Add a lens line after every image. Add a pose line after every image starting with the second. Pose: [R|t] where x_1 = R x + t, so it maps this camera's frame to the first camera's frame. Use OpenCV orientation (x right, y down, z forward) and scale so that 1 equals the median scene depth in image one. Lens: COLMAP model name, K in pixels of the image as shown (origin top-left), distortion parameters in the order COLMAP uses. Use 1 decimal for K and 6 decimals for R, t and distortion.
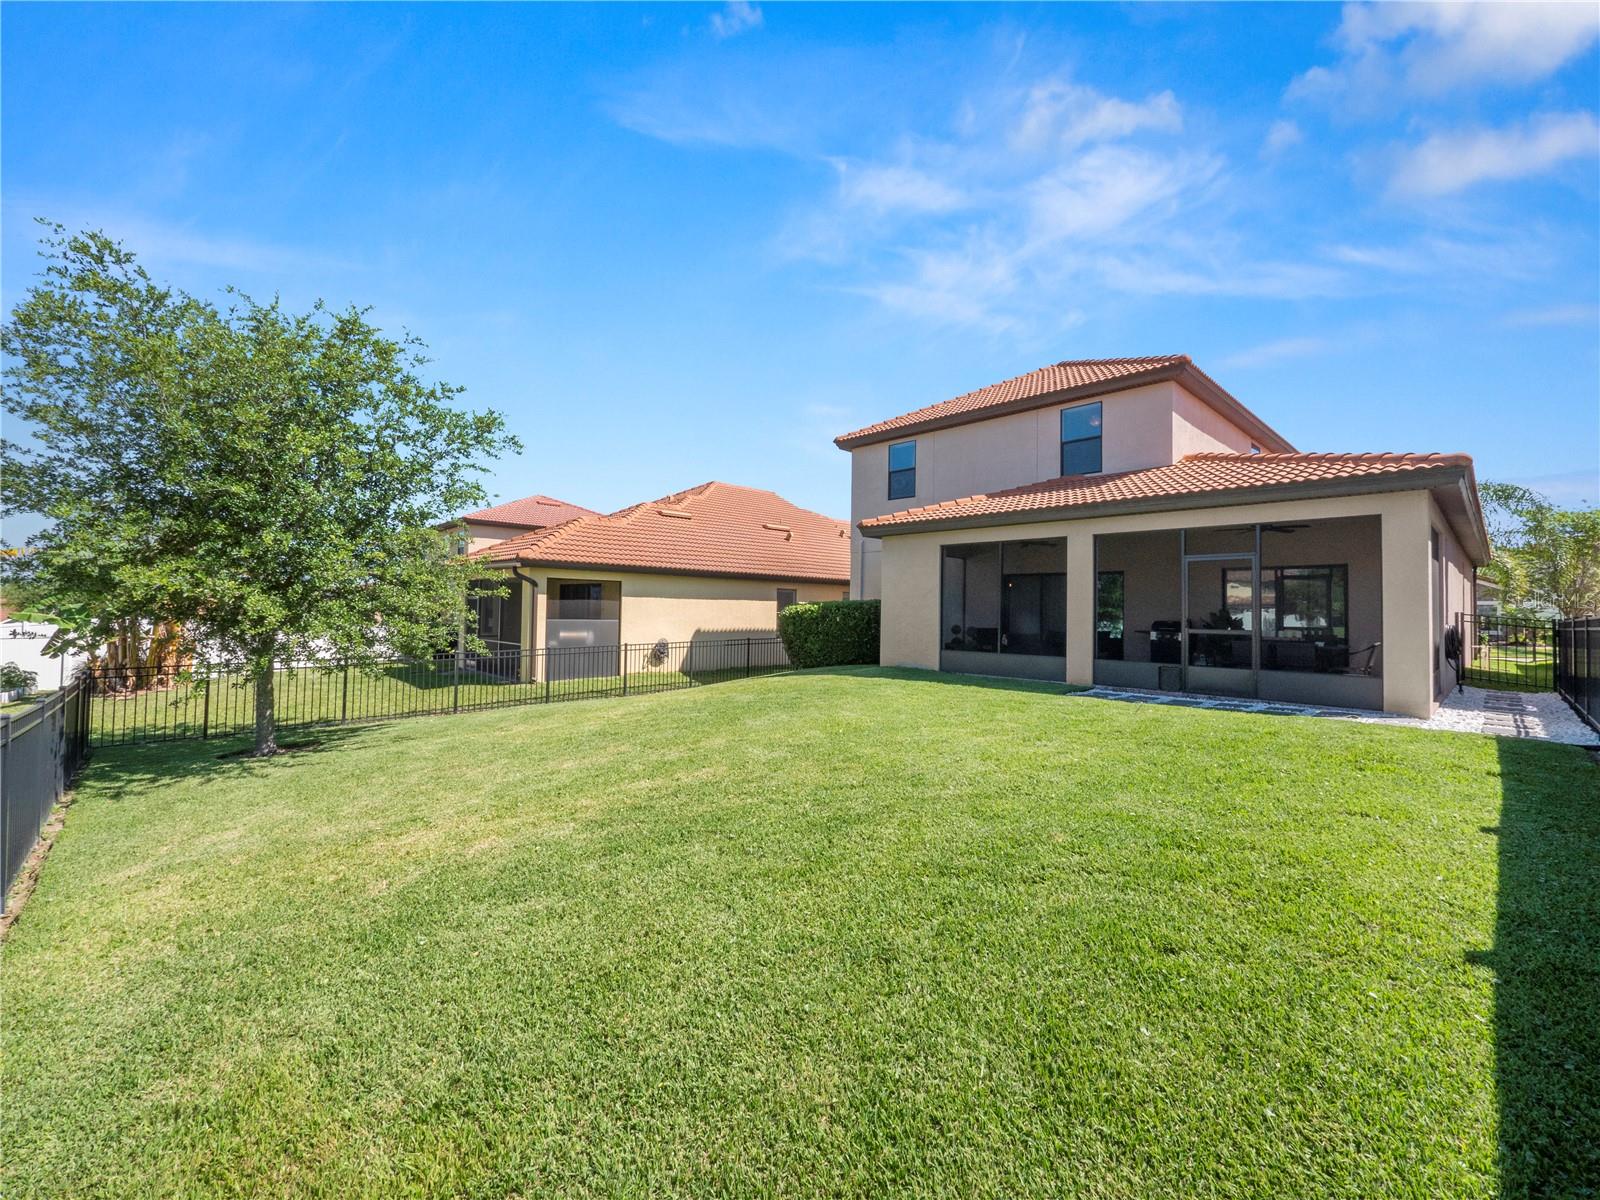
lens RADIAL K [[664.4, 0, 796.5], [0, 664.4, 593.9], [0, 0, 1]] dist [-0.002915, -0.000158]
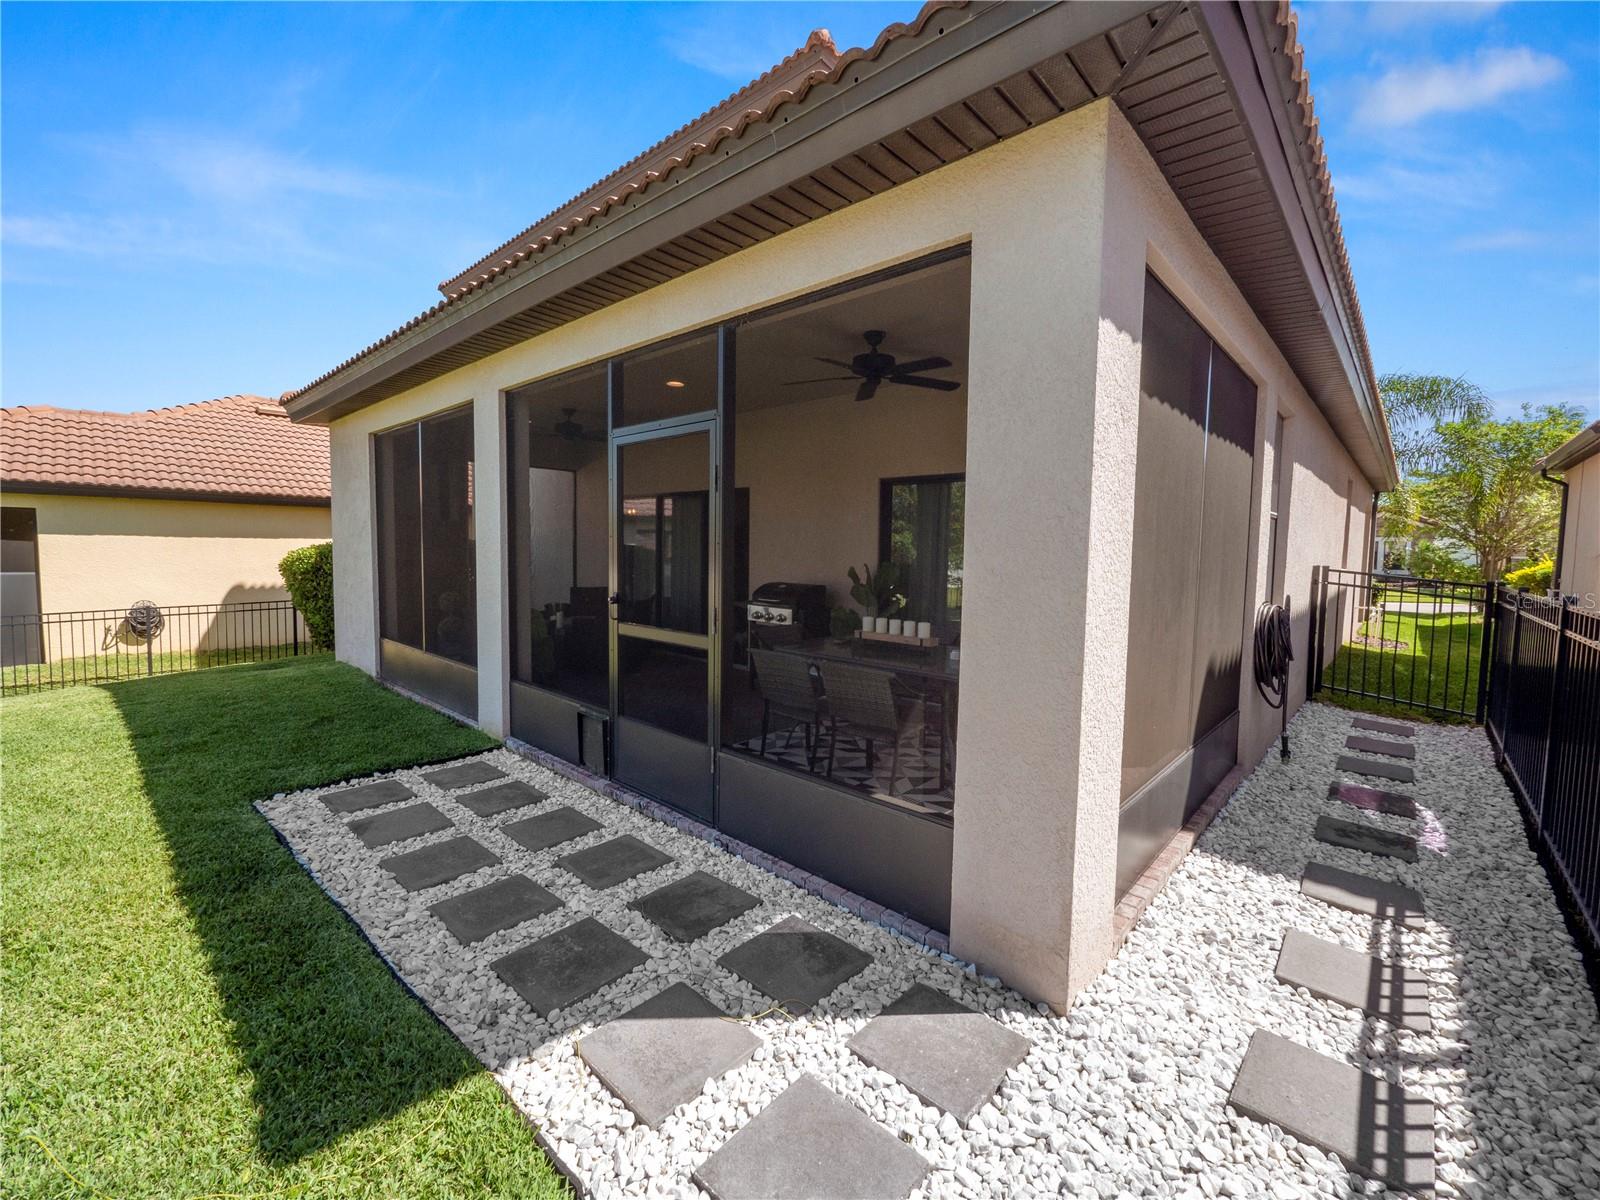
lens RADIAL K [[664.4, 0, 798.8], [0, 664.4, 602.3], [0, 0, 1]] dist [-0.002915, -0.000158]
pose [[0.997628, -0.006739, 0.068511, 0.374553], [-0.000979, 0.993709, 0.111990, -0.001921], [-0.068835, -0.111791, 0.991345, 0.340170]]
